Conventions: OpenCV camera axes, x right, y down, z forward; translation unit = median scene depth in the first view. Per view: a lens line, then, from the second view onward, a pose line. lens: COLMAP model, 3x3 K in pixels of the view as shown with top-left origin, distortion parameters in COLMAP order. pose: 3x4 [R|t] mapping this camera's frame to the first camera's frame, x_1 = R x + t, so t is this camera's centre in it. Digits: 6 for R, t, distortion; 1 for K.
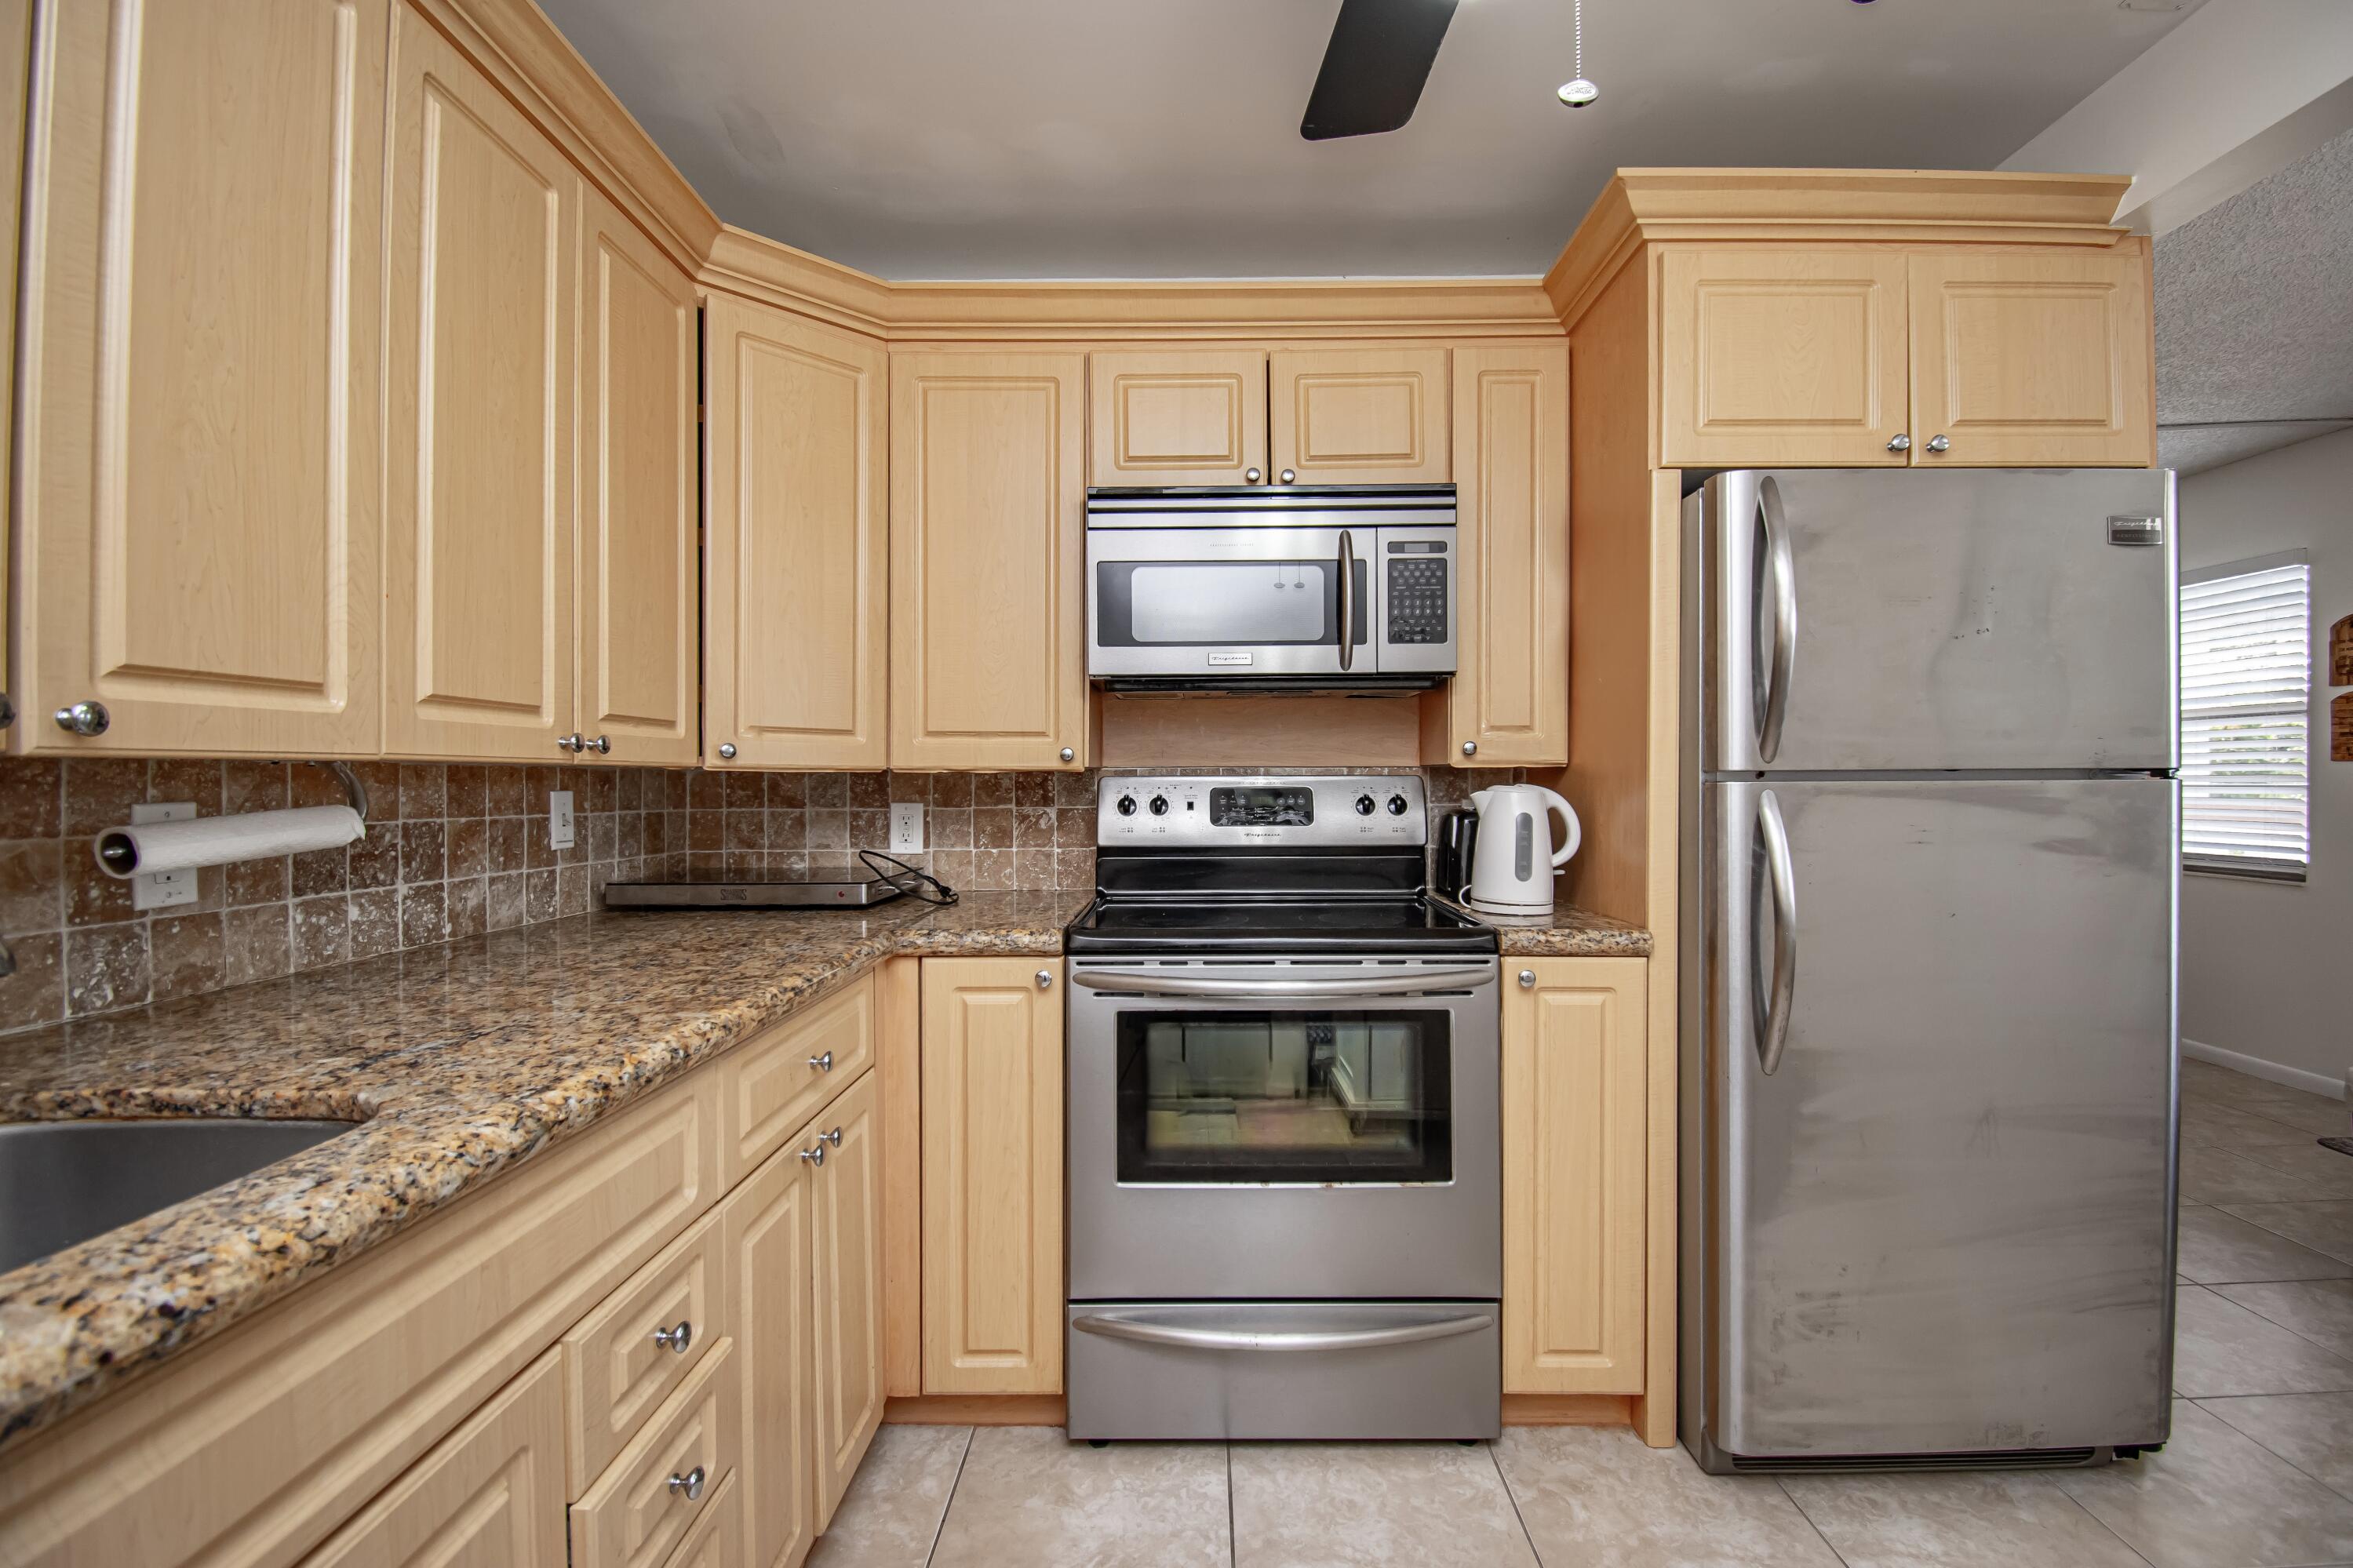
lens RADIAL K [[1061.3, 0, 1185.2], [0, 1061.3, 783.5], [0, 0, 1]] dist [0.011807, -0.022246]
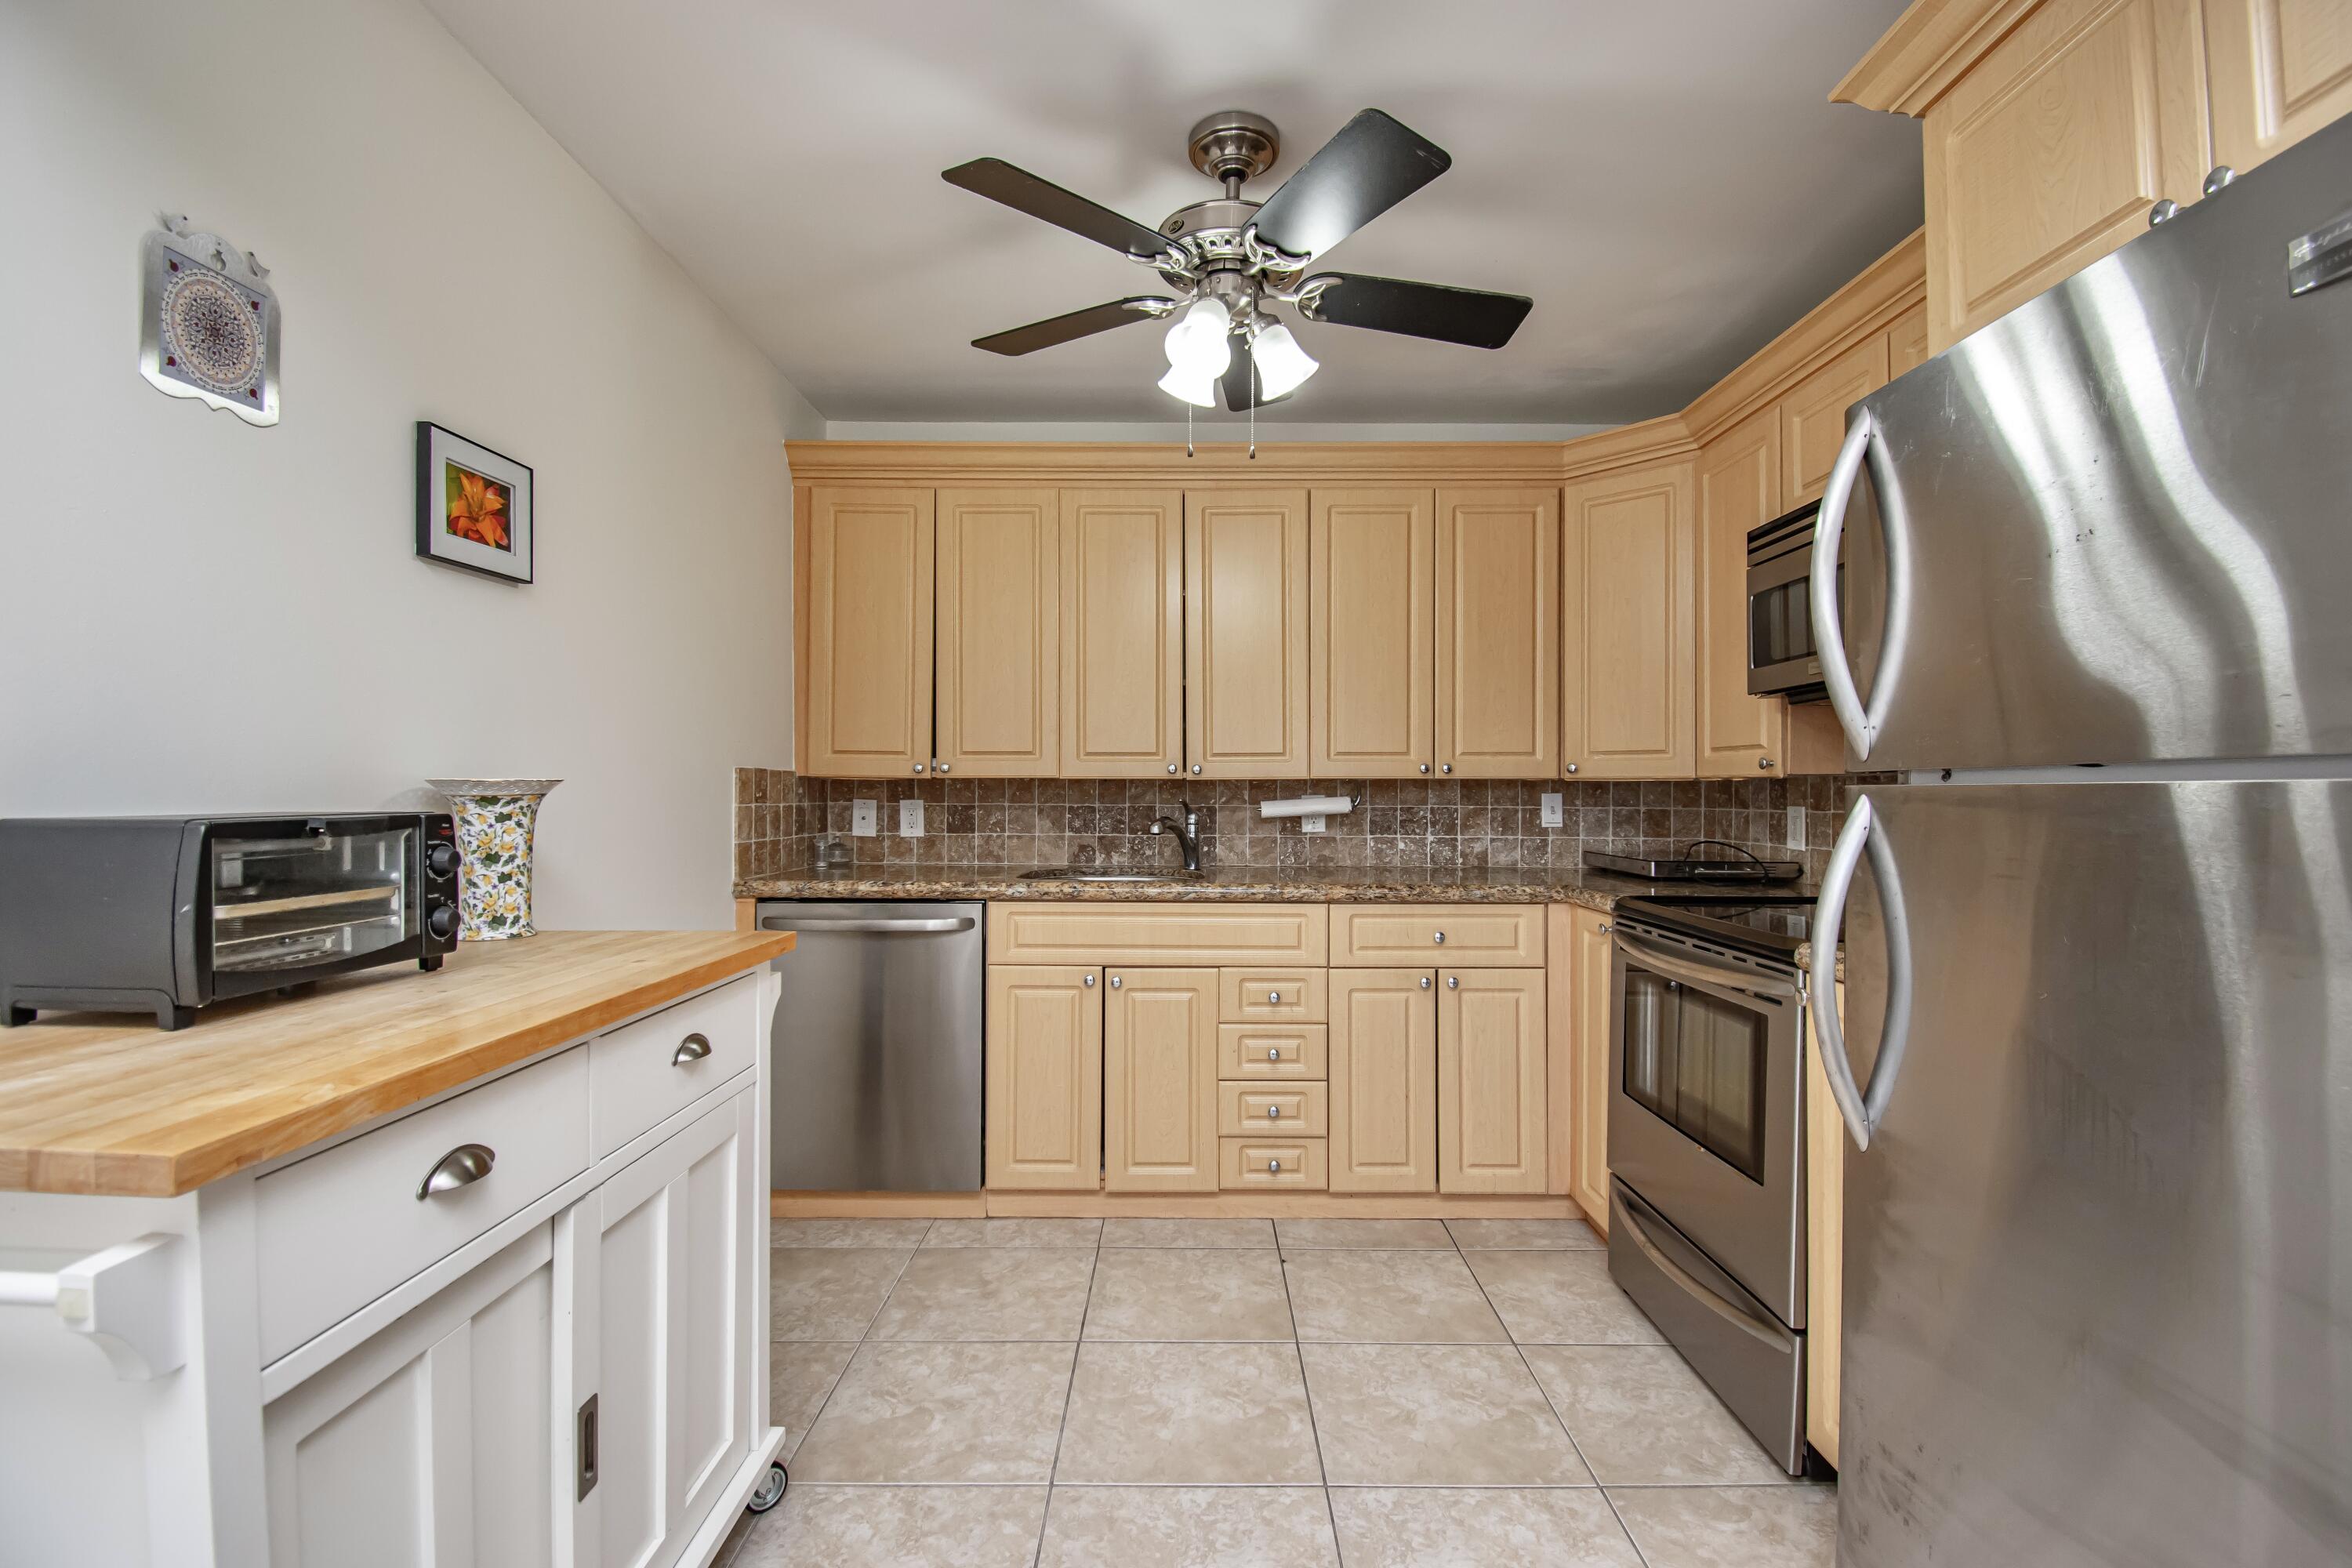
lens RADIAL K [[1036.9, 0, 1176.0], [0, 1036.9, 784.0], [0, 0, 1]] dist [0.019315, -0.029012]
pose [[-0.003172, -0.005932, -0.999977, 1.282014], [-0.004544, 0.999972, -0.005917, 0.005371], [0.999985, 0.004525, -0.003199, 0.467685]]
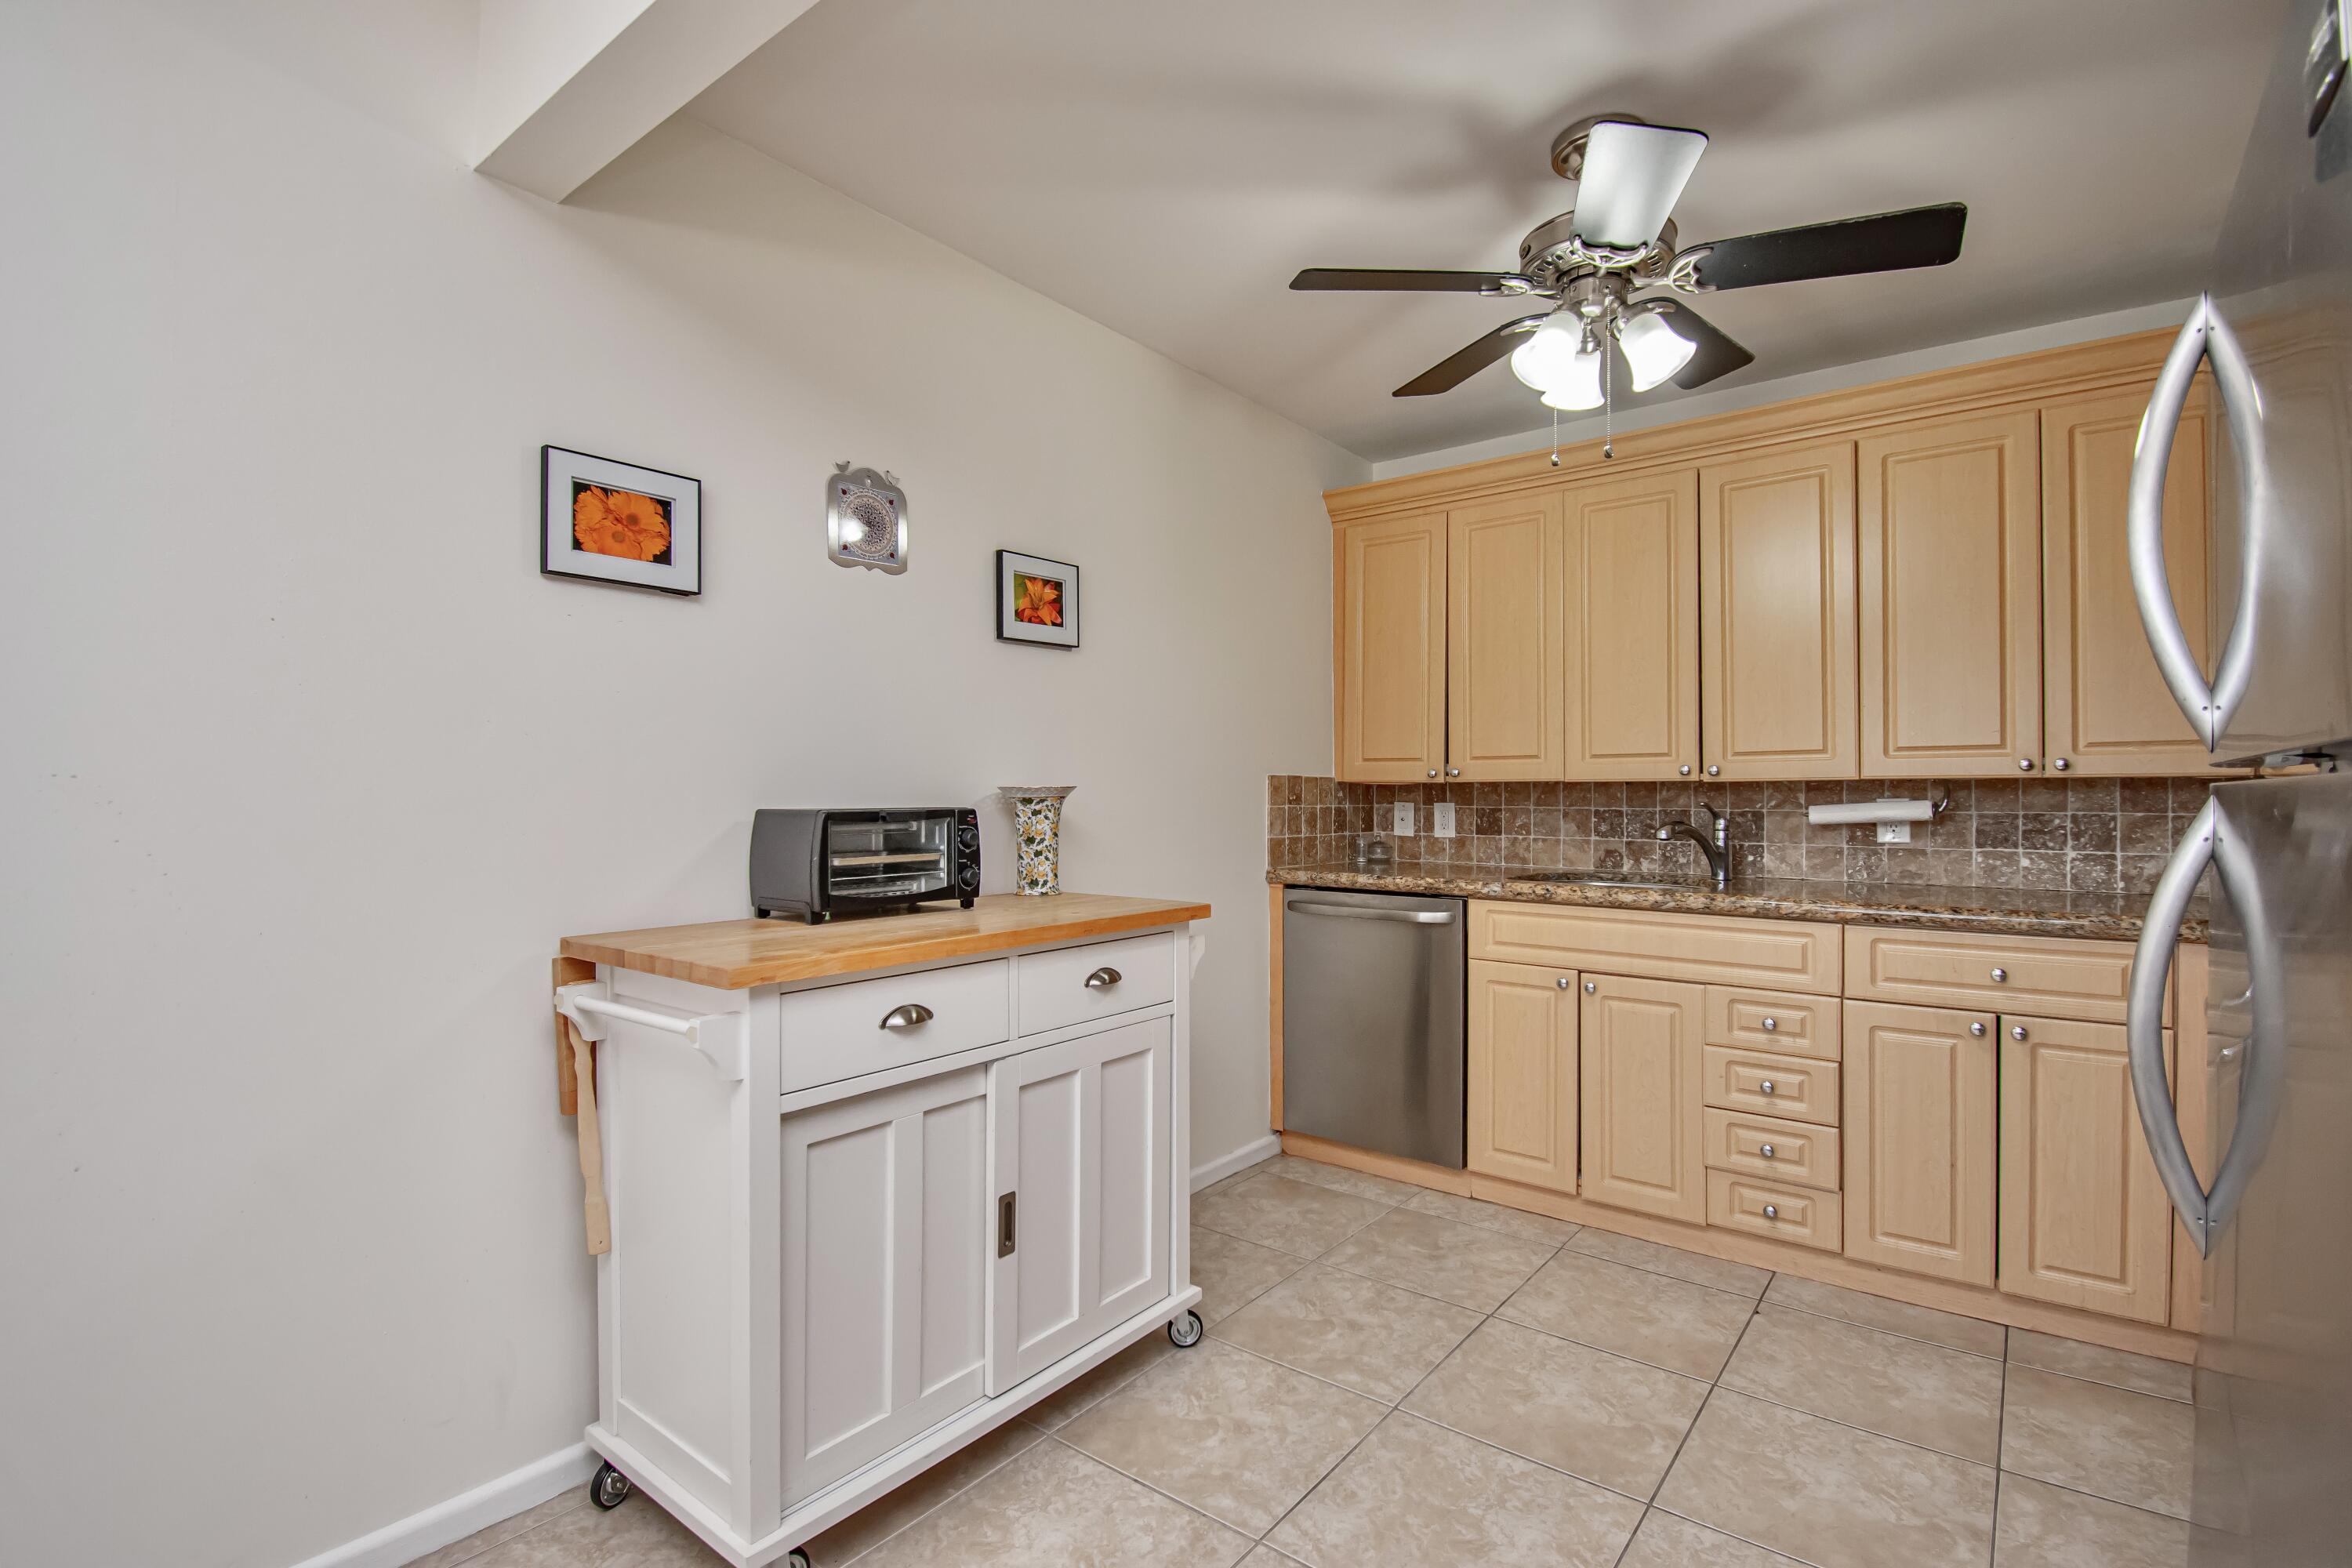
lens RADIAL K [[1061.0, 0, 1184.7], [0, 1061.0, 783.5], [0, 0, 1]] dist [0.011807, -0.022246]
pose [[-0.613691, -0.007508, -0.789510, 1.334720], [-0.001593, 0.999965, -0.008271, 0.005575], [0.789545, -0.003818, -0.613681, 0.872126]]
